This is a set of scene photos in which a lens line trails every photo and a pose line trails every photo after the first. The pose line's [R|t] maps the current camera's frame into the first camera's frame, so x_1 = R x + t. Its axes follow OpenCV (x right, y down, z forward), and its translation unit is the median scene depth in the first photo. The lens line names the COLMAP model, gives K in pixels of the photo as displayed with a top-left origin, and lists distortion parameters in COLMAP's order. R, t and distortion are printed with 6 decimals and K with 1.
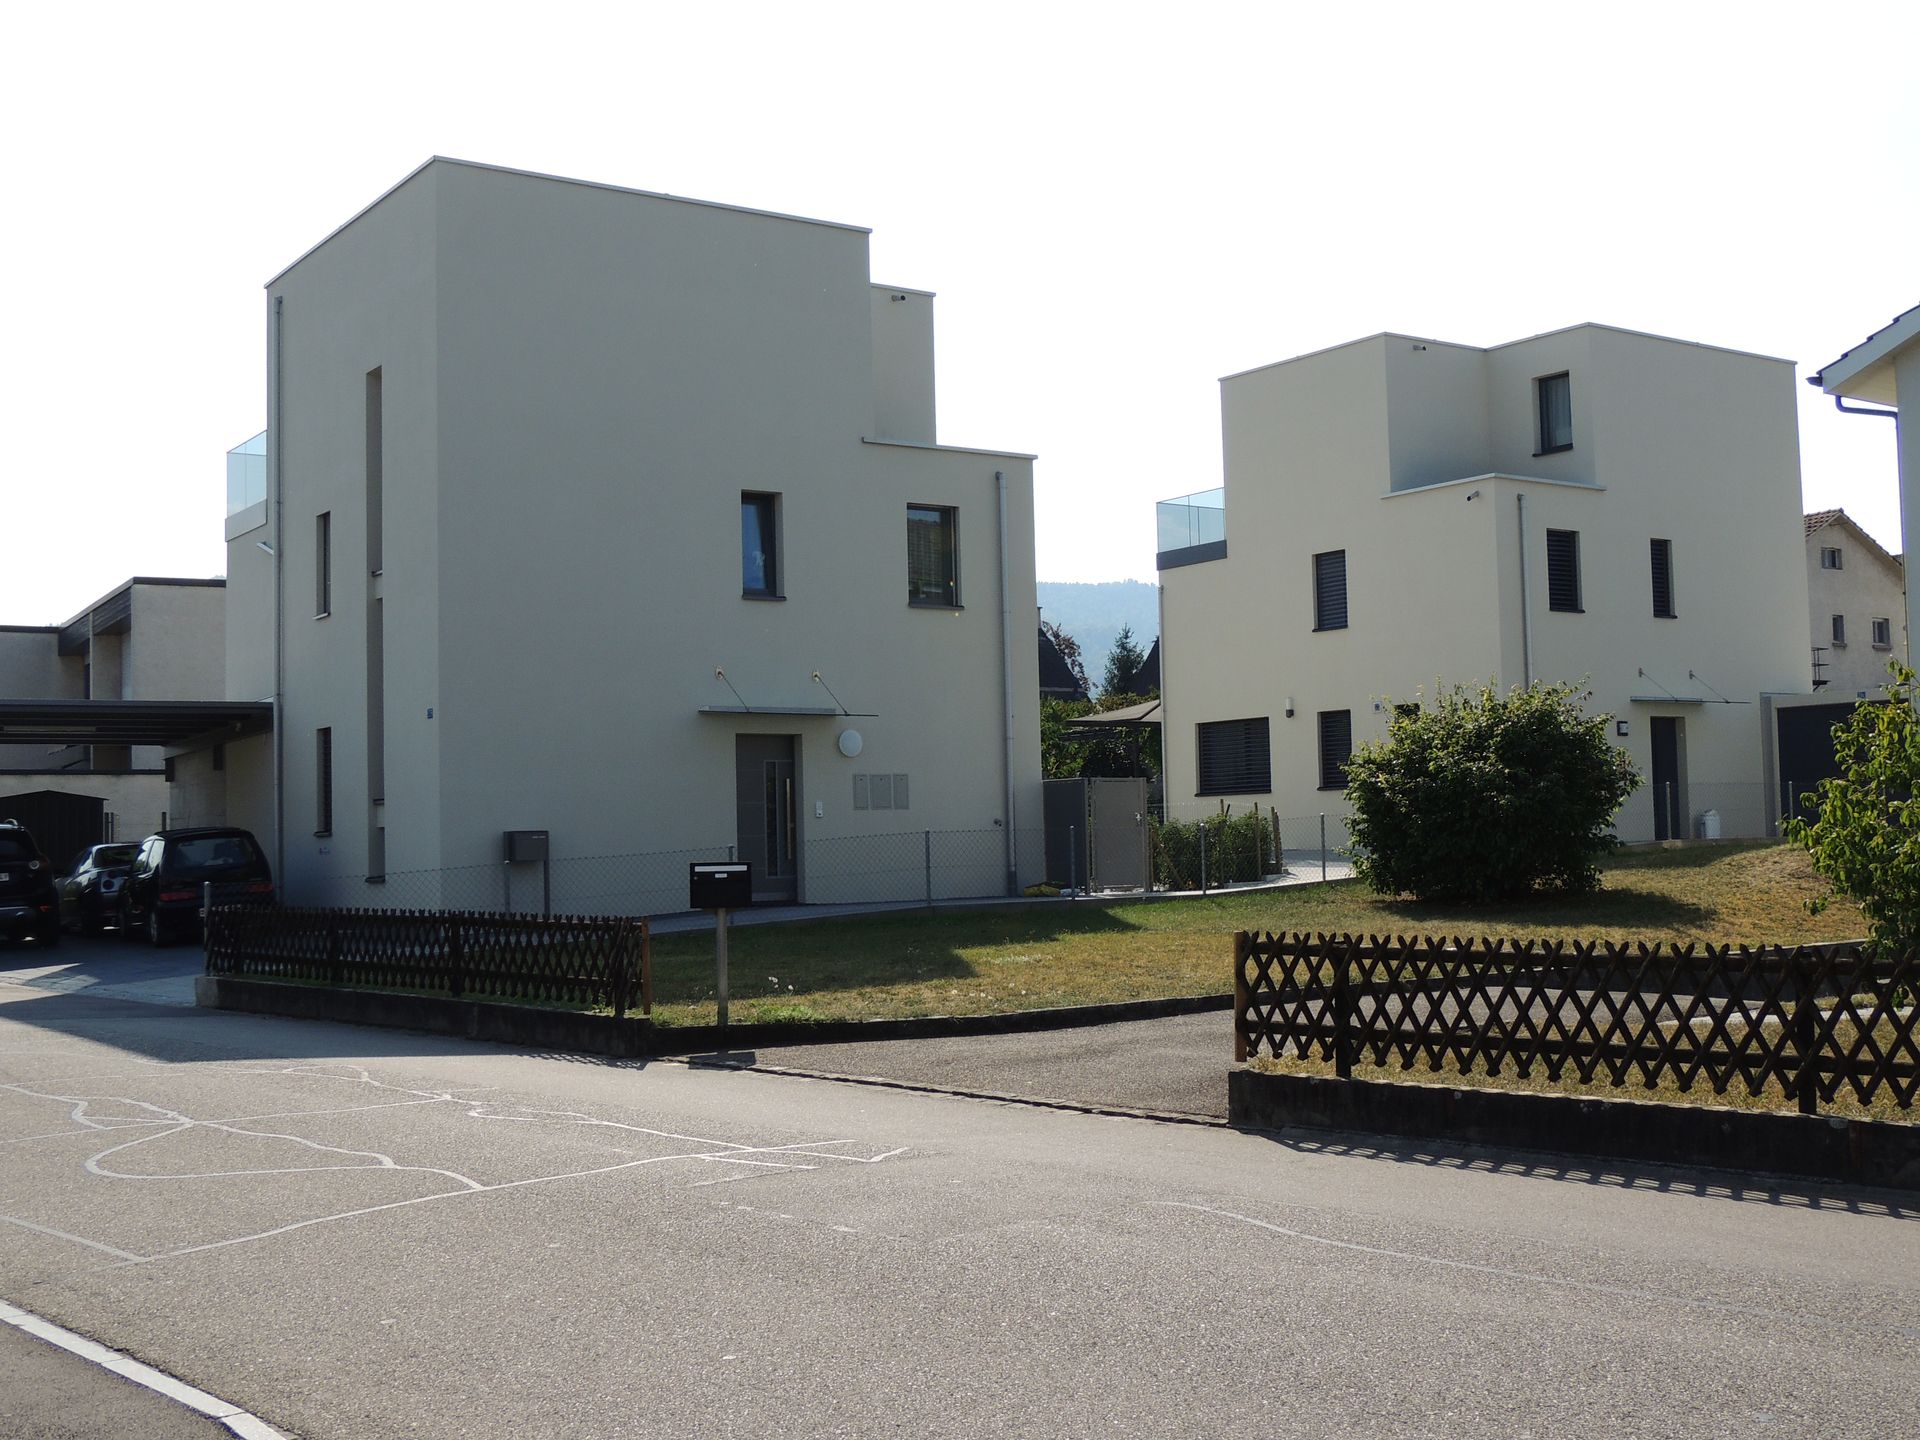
lens RADIAL K [[2276.3, 0, 956.9], [0, 2276.3, 705.2], [0, 0, 1]] dist [-0.018680, 0.000000]
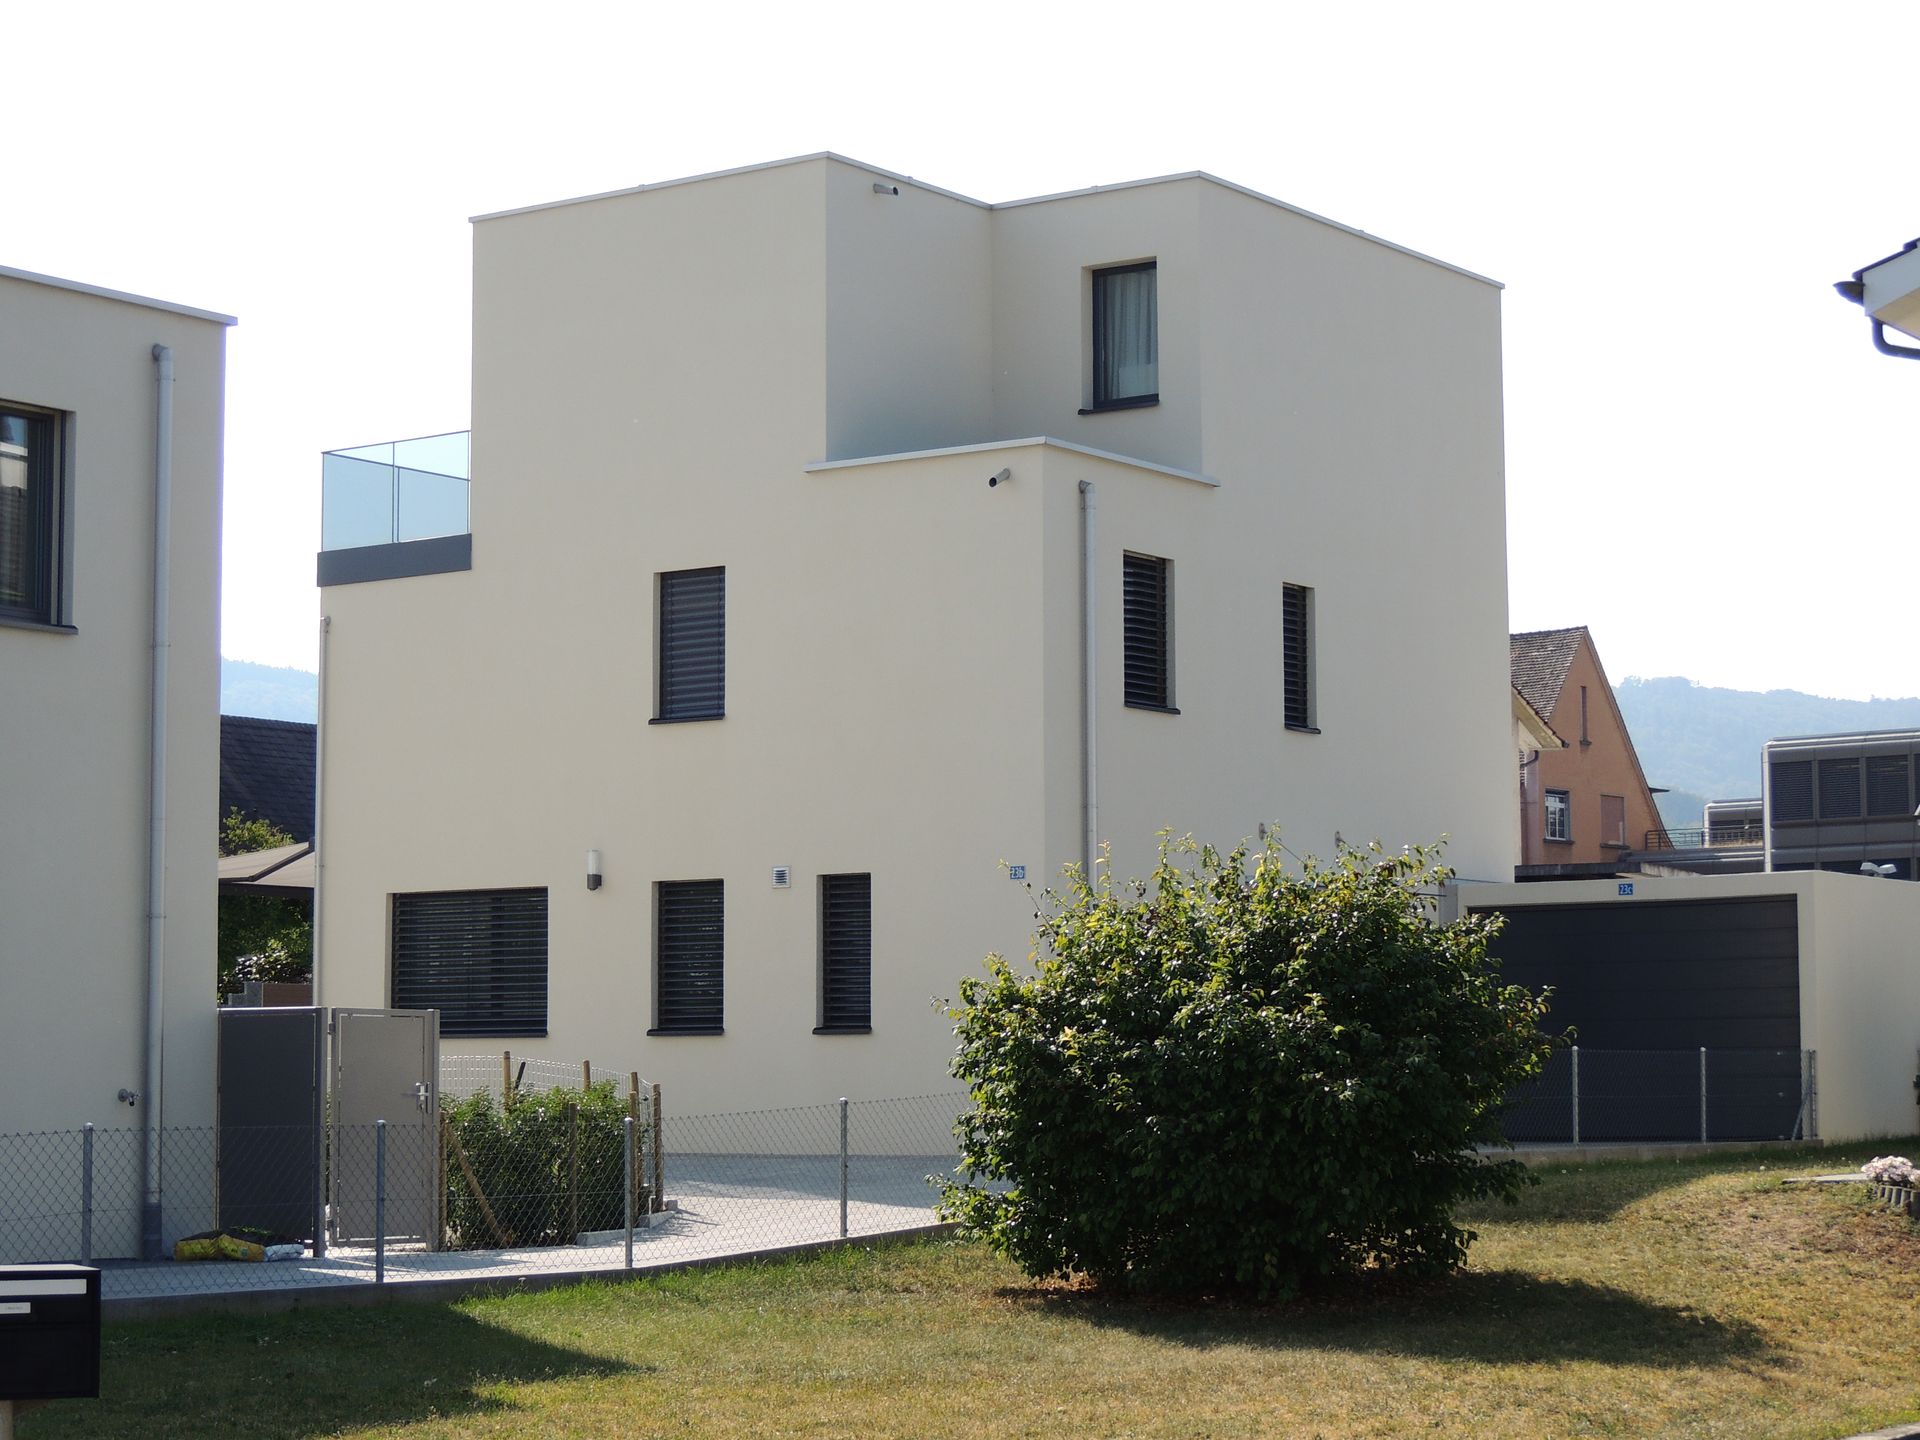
lens RADIAL K [[3900.5, 0, 961.8], [0, 3900.5, 730.7], [0, 0, 1]] dist [-0.088018, 0.000000]
pose [[0.941292, 0.051678, 0.333614, -0.072411], [-0.040768, 0.998383, -0.039627, 0.001196], [-0.335122, 0.023700, 0.941877, 0.160978]]
